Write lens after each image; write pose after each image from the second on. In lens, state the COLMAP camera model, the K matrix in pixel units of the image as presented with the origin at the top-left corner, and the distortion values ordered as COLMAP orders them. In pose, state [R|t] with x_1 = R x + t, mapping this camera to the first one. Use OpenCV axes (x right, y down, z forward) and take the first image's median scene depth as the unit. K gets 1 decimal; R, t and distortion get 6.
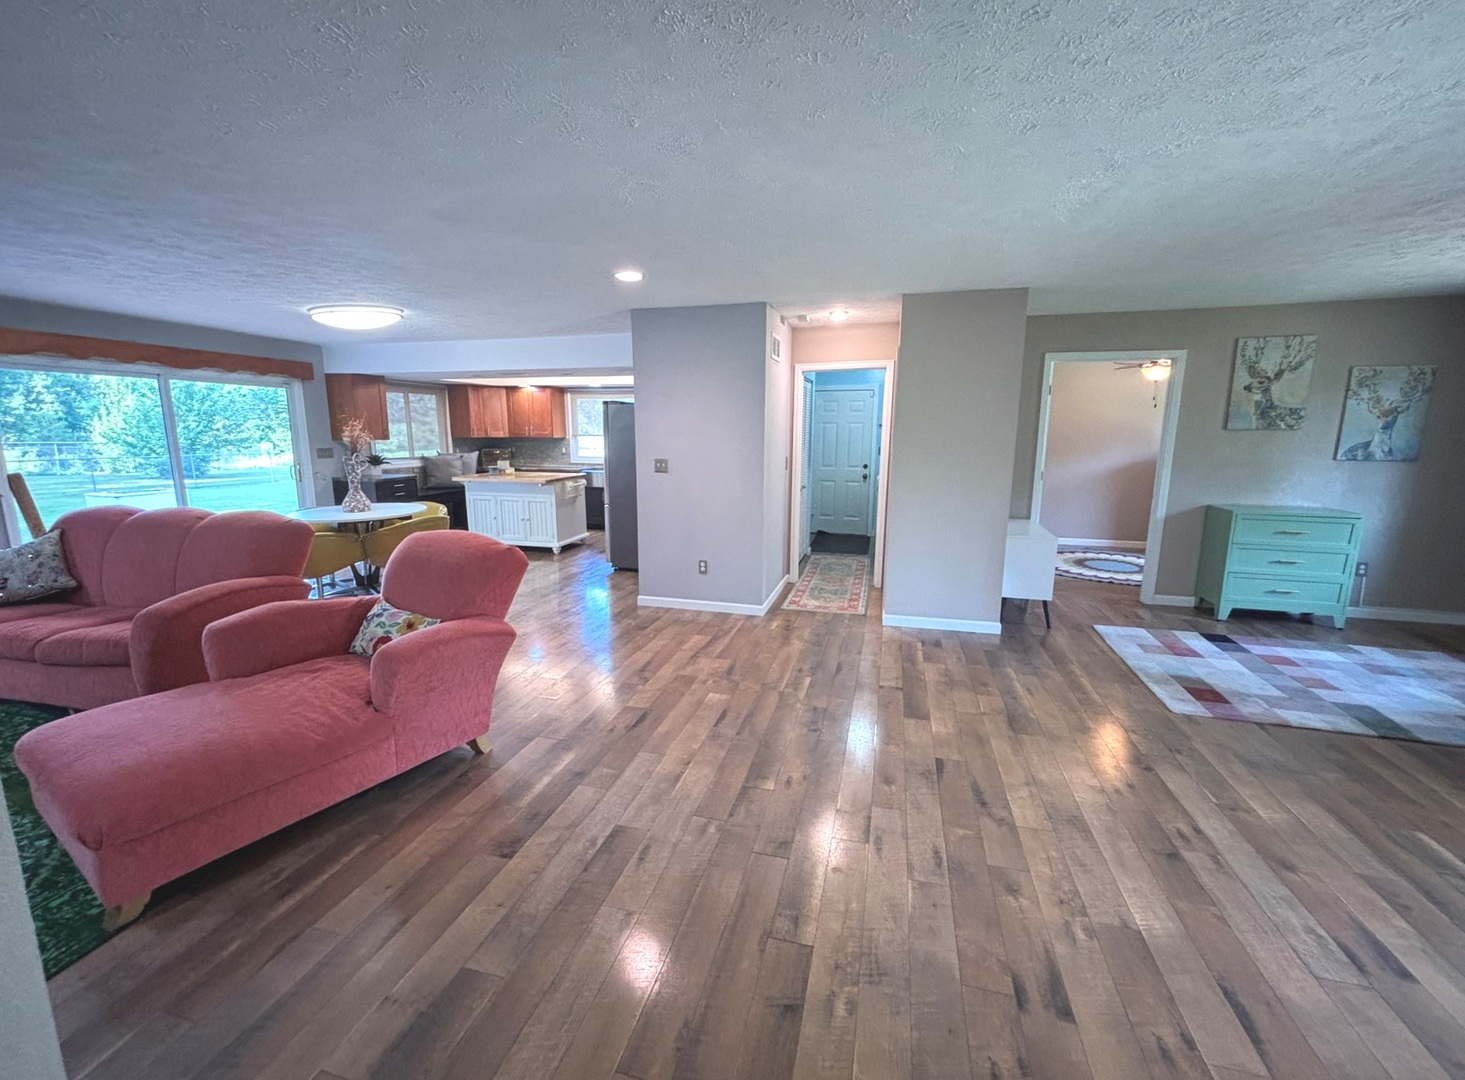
lens RADIAL K [[608.0, 0, 728.3], [0, 608.0, 537.0], [0, 0, 1]] dist [-0.001048, -0.000211]
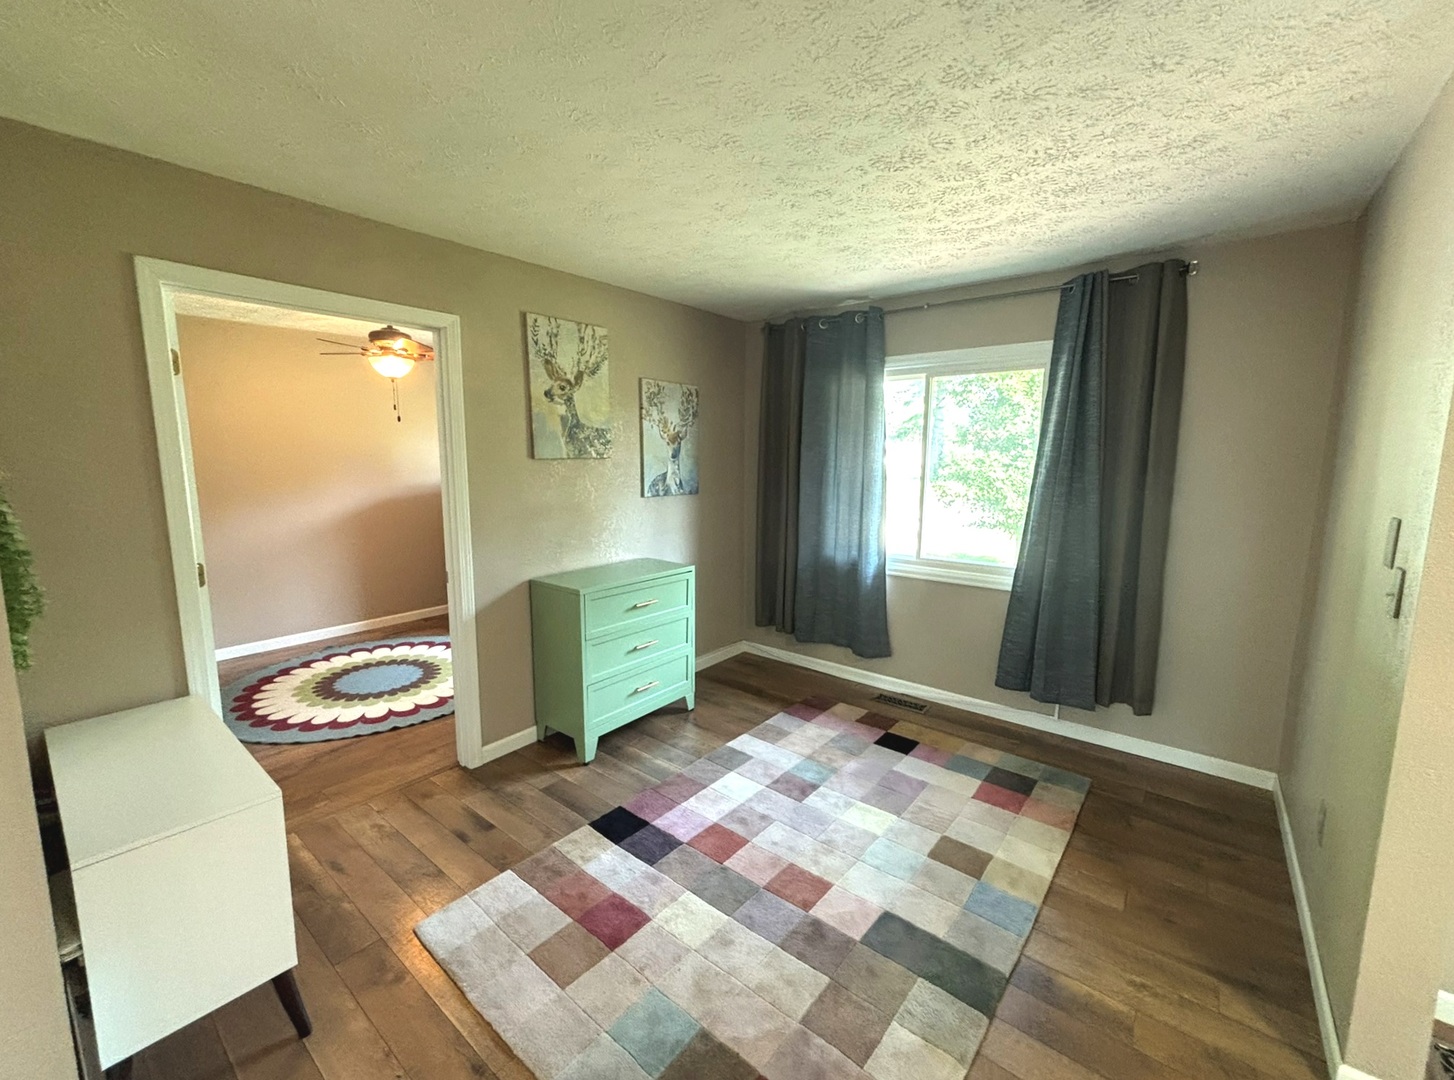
lens RADIAL K [[597.5, 0, 728.1], [0, 597.5, 543.3], [0, 0, 1]] dist [0.000482, -0.000244]
pose [[0.396107, -0.133308, 0.908476, 0.350390], [0.154015, 0.985033, 0.077389, -0.114816], [-0.905195, 0.109265, 0.410710, 0.611737]]
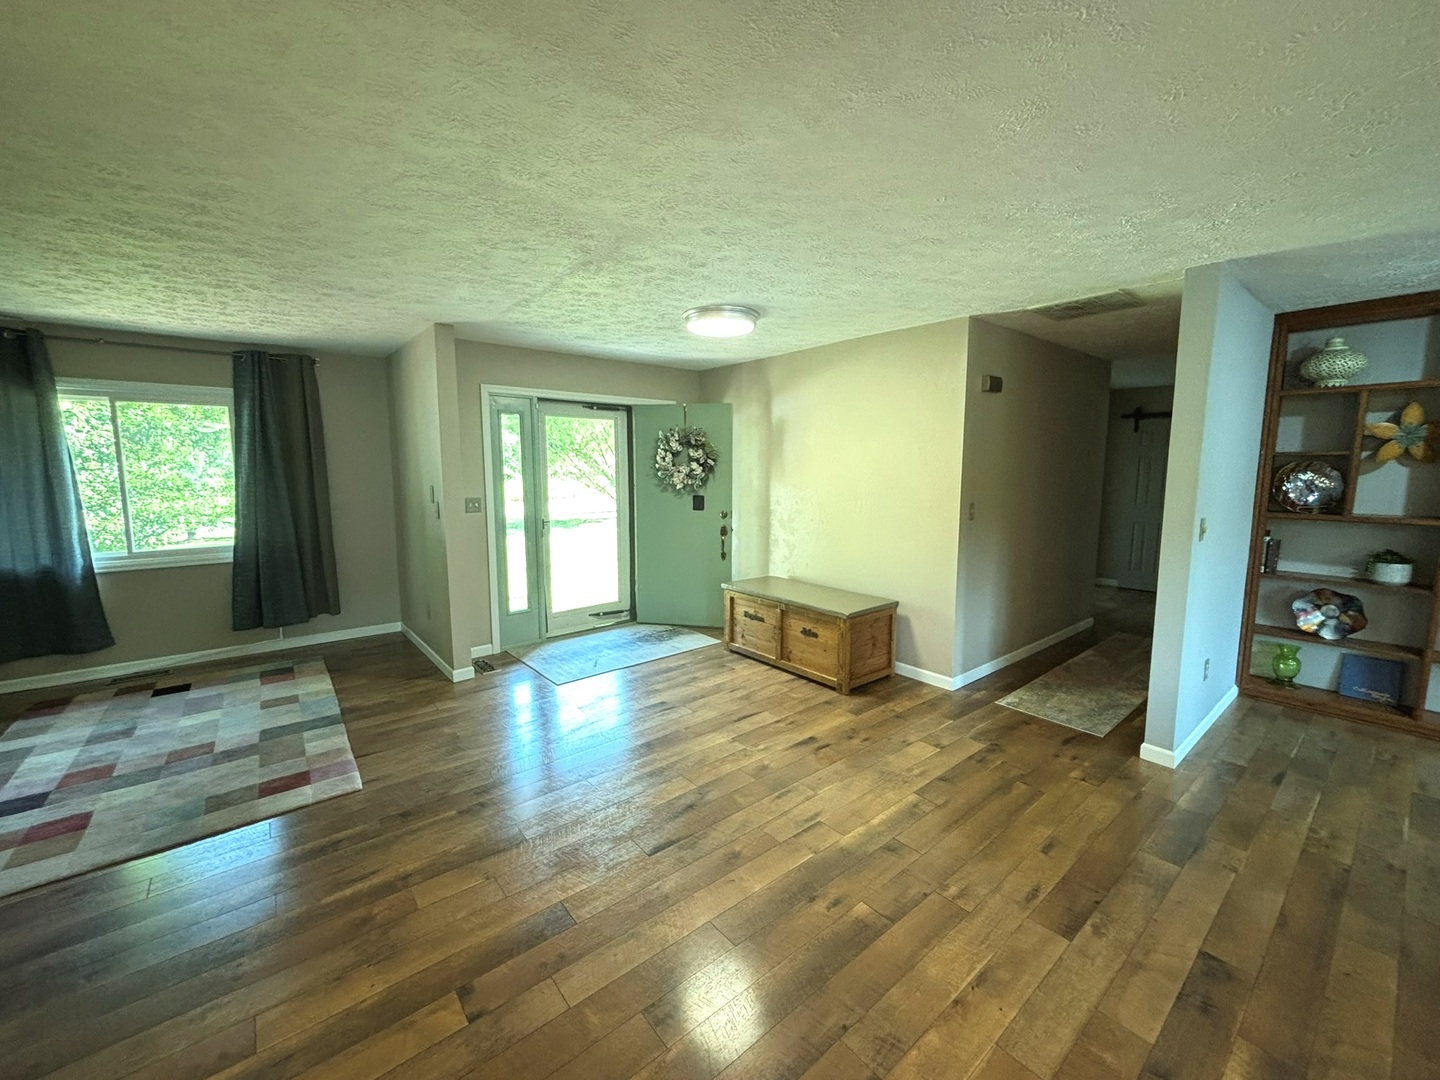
lens RADIAL K [[572.8, 0, 716.1], [0, 572.8, 534.7], [0, 0, 1]] dist [-0.000129, -0.000058]
pose [[-0.811077, -0.071599, 0.580541, -0.102703], [0.100306, 0.960755, 0.258629, -0.162831], [-0.576276, 0.268000, -0.772064, 0.872925]]
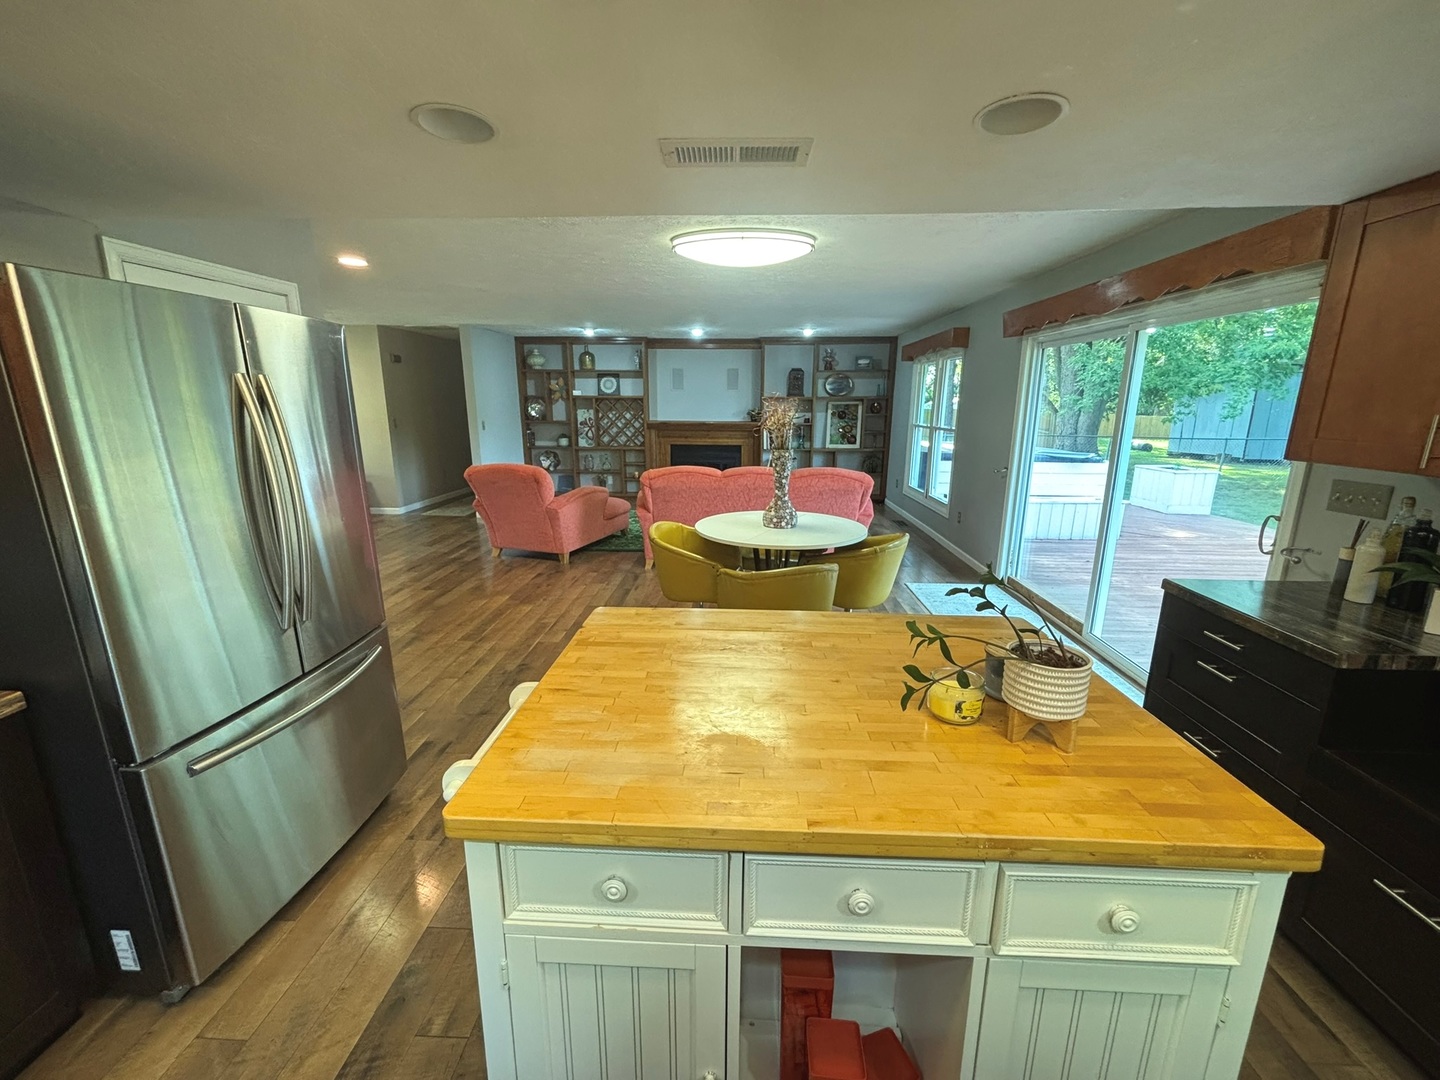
lens RADIAL K [[572.8, 0, 716.1], [0, 572.8, 534.7], [0, 0, 1]] dist [-0.000129, -0.000058]
pose [[-0.976729, 0.042442, -0.210238, -0.480650], [-0.042755, 0.922023, 0.384767, -0.331417], [0.210175, 0.384801, -0.898752, 1.863250]]
